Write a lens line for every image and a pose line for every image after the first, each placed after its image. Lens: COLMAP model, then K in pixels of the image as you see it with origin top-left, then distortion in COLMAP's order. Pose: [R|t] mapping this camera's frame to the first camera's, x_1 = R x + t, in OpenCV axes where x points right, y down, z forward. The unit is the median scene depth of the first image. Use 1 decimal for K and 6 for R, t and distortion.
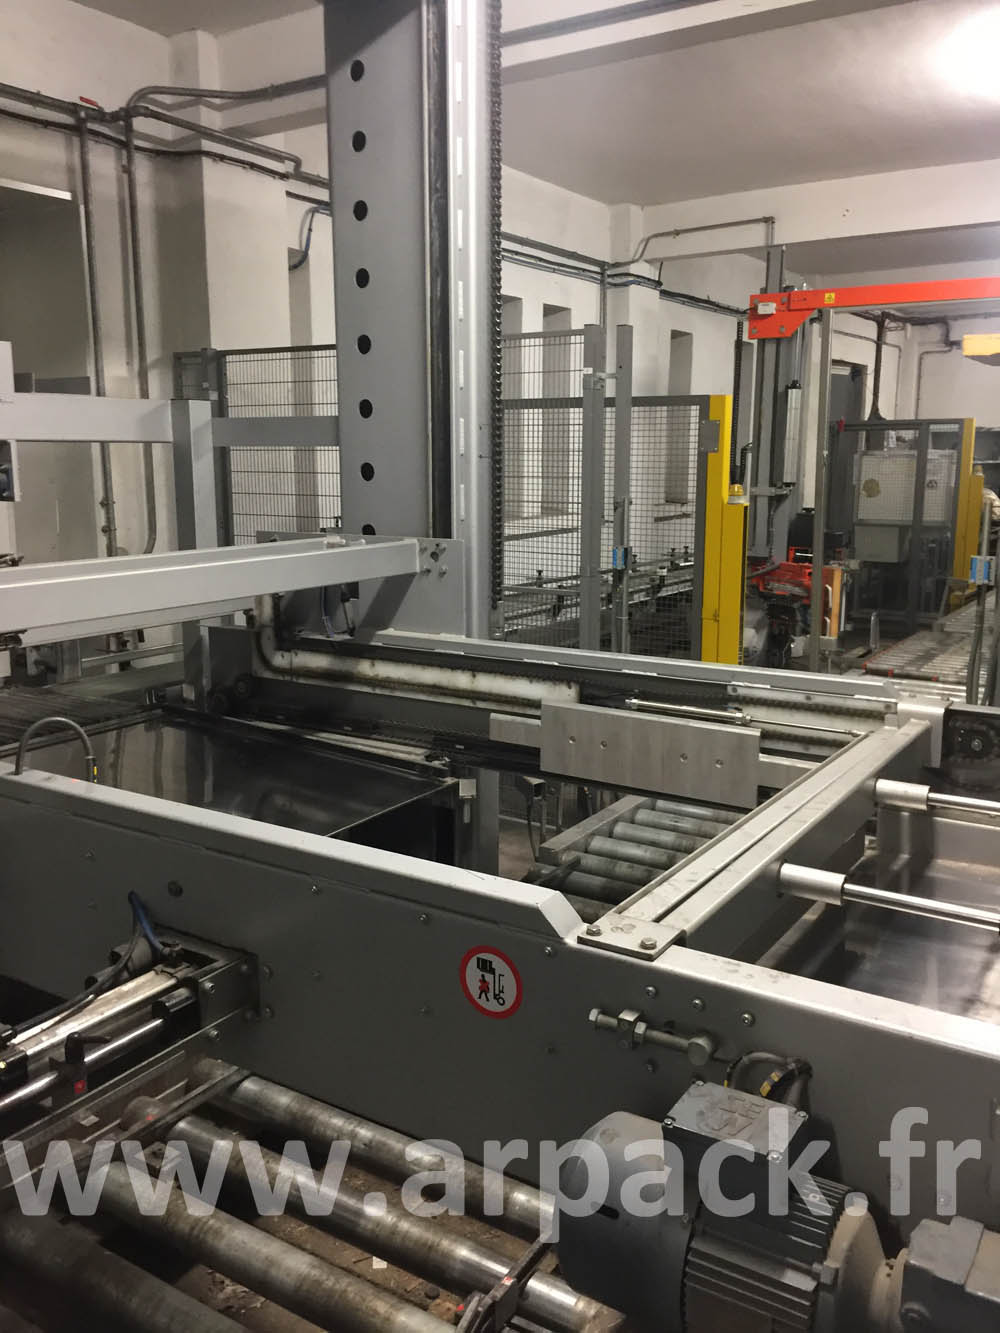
lens RADIAL K [[1134.4, 0, 495.7], [0, 1134.4, 660.6], [0, 0, 1]] dist [0.077544, -0.106769]
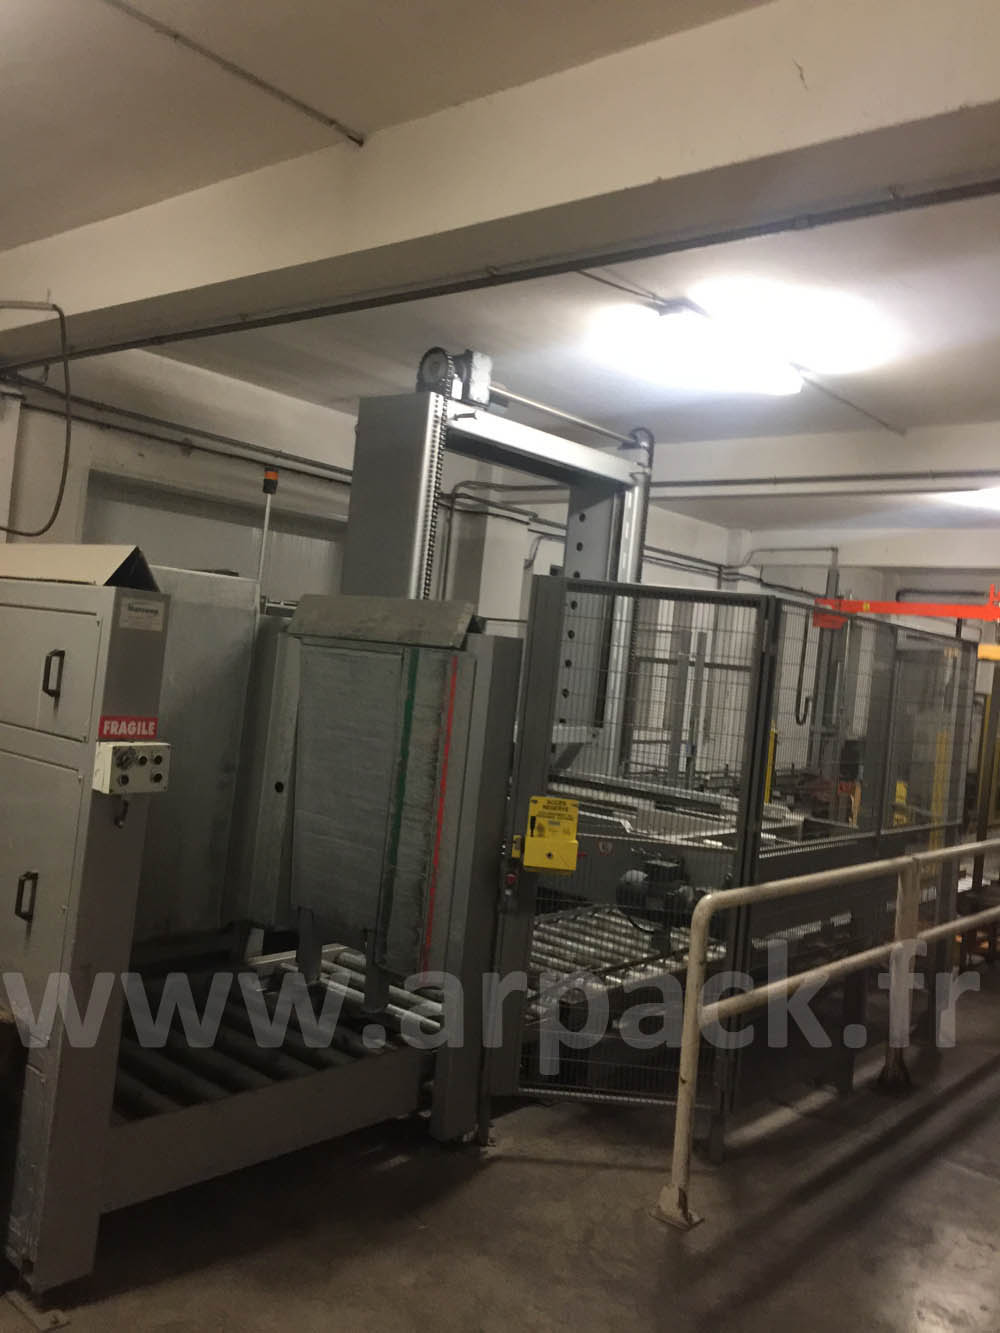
lens RADIAL K [[1134.4, 0, 501.4], [0, 1134.4, 637.4], [0, 0, 1]] dist [0.077544, -0.106769]
pose [[0.987188, 0.095183, -0.128060, 0.026052], [-0.119324, 0.973221, -0.196477, 0.149997], [0.105929, 0.209240, 0.972110, -1.005266]]
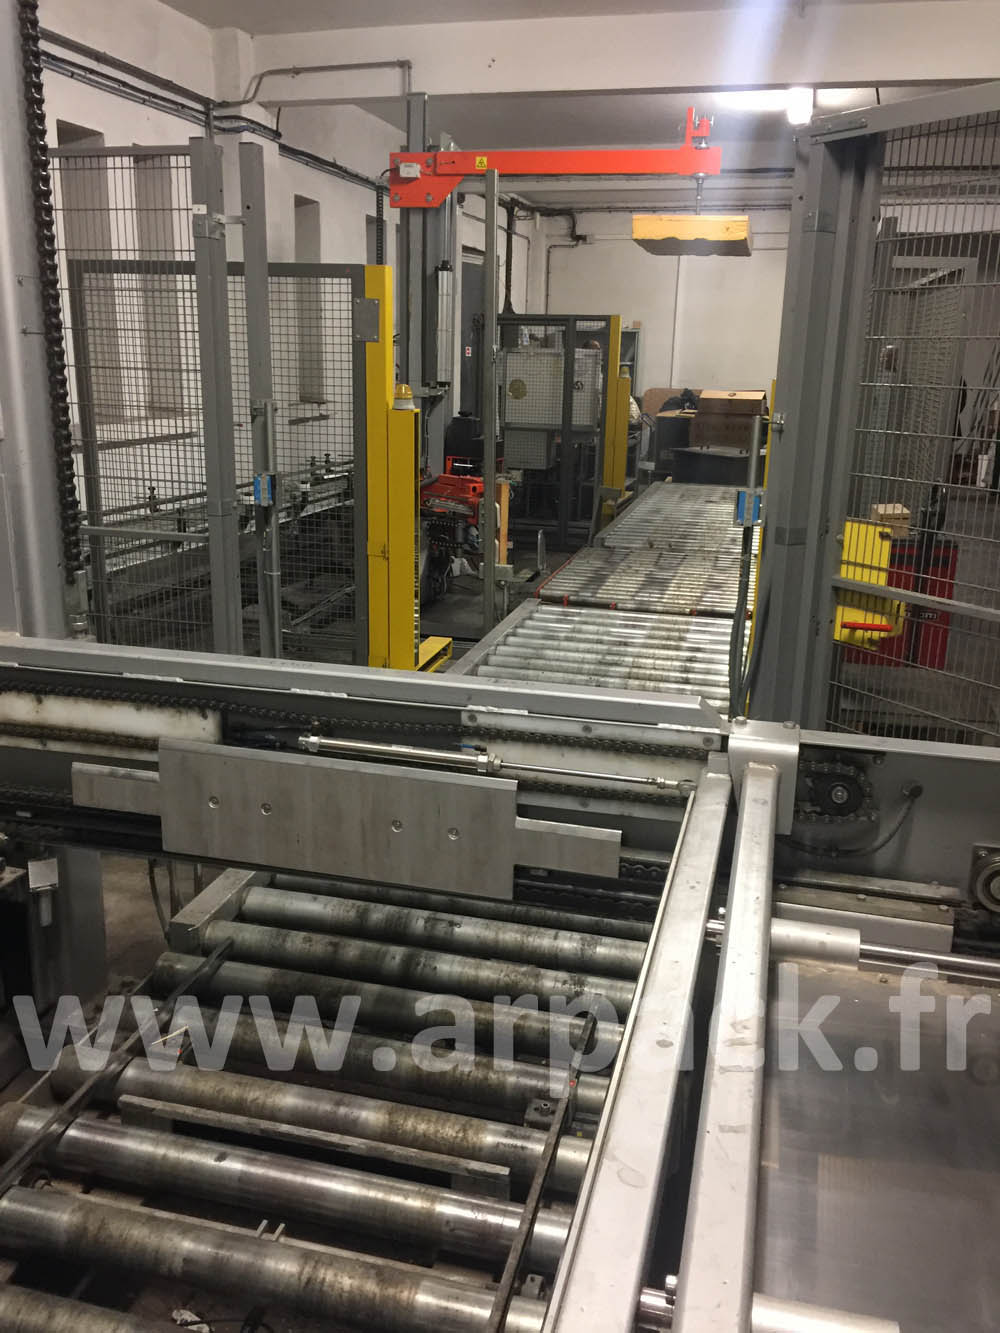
lens RADIAL K [[1134.4, 0, 495.1], [0, 1134.4, 661.8], [0, 0, 1]] dist [0.077544, -0.106769]
pose [[0.948223, -0.063095, 0.311274, 0.020033], [0.035009, 0.994860, 0.095012, -0.051056], [-0.315669, -0.079195, 0.945559, 0.308007]]
